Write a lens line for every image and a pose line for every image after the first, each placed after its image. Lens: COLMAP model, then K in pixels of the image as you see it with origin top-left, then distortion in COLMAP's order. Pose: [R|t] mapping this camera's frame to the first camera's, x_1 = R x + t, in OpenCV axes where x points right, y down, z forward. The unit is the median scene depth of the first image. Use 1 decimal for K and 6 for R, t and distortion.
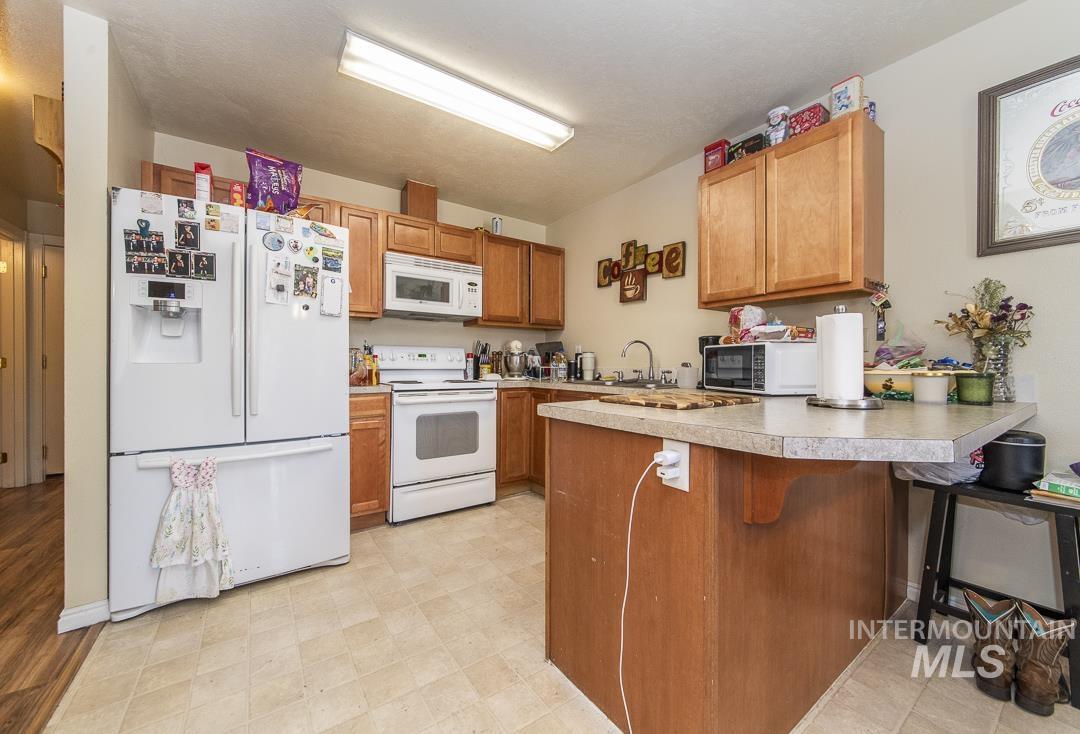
lens RADIAL K [[395.9, 0, 523.2], [0, 395.9, 365.9], [0, 0, 1]] dist [-0.009141, -0.000087]
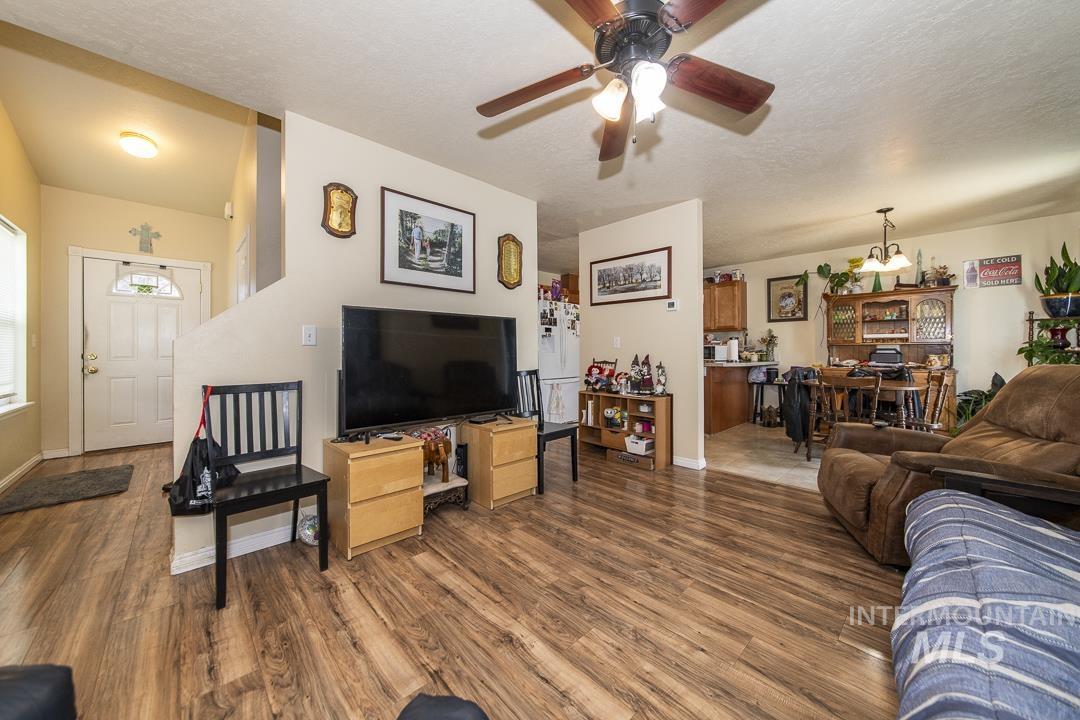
lens RADIAL K [[382.4, 0, 540.4], [0, 382.4, 349.1], [0, 0, 1]] dist [0.001484, 0.000437]
pose [[0.986162, -0.003789, 0.165742, -0.848527], [0.005678, 0.999924, -0.010924, 0.000052], [-0.165688, 0.011714, 0.986109, -1.200734]]
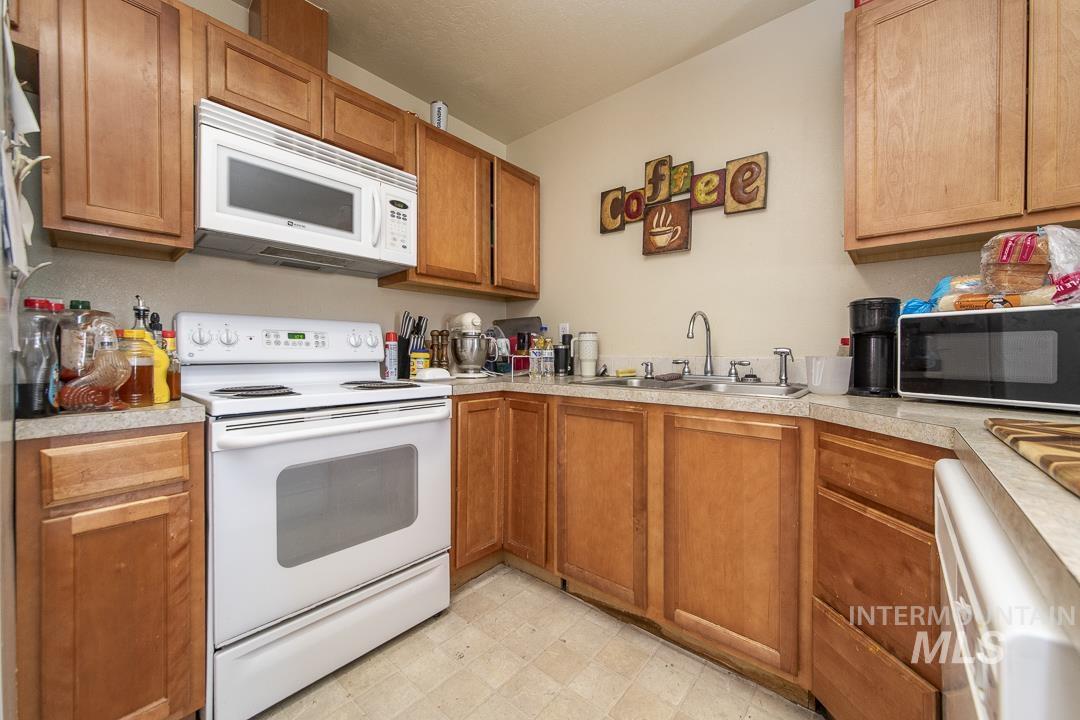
lens RADIAL K [[418.1, 0, 544.4], [0, 418.1, 355.4], [0, 0, 1]] dist [-0.001535, -0.000251]
pose [[0.964355, -0.004924, 0.264566, -0.094406], [0.004104, 0.999985, 0.003652, -0.000818], [-0.264580, -0.002436, 0.964361, 0.417267]]
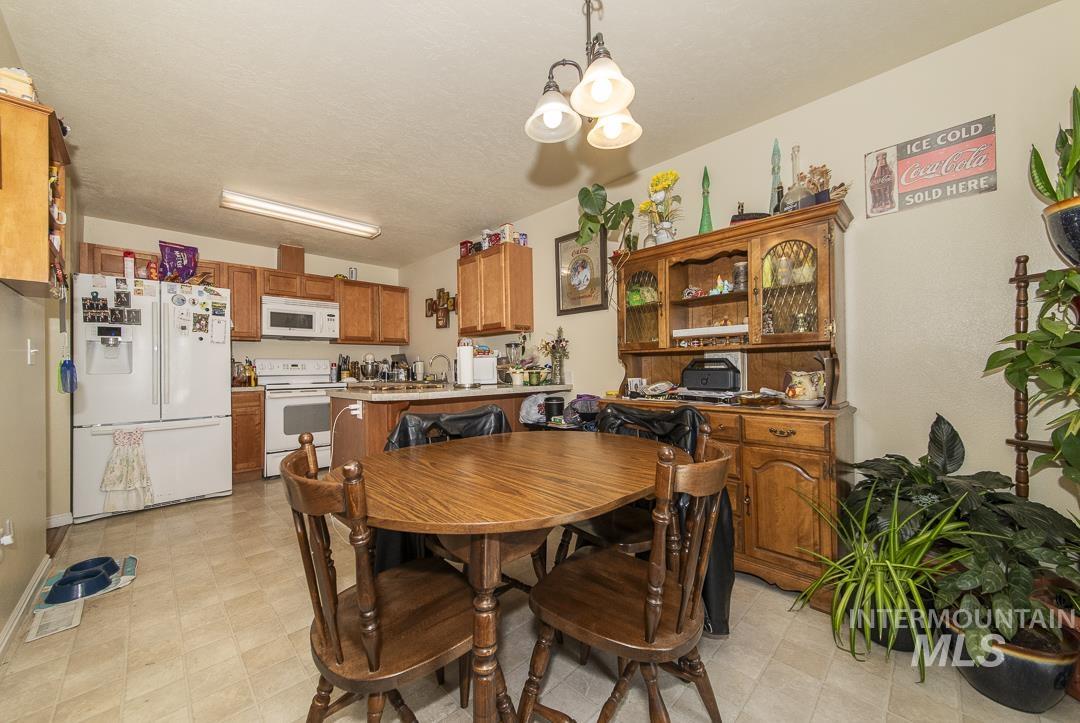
lens RADIAL K [[395.8, 0, 518.8], [0, 395.8, 363.5], [0, 0, 1]] dist [-0.001628, -0.000293]
pose [[0.986140, -0.014161, 0.165308, 0.324111], [0.017120, 0.999718, -0.016485, 0.003572], [-0.165028, 0.019087, 0.986104, -0.565091]]
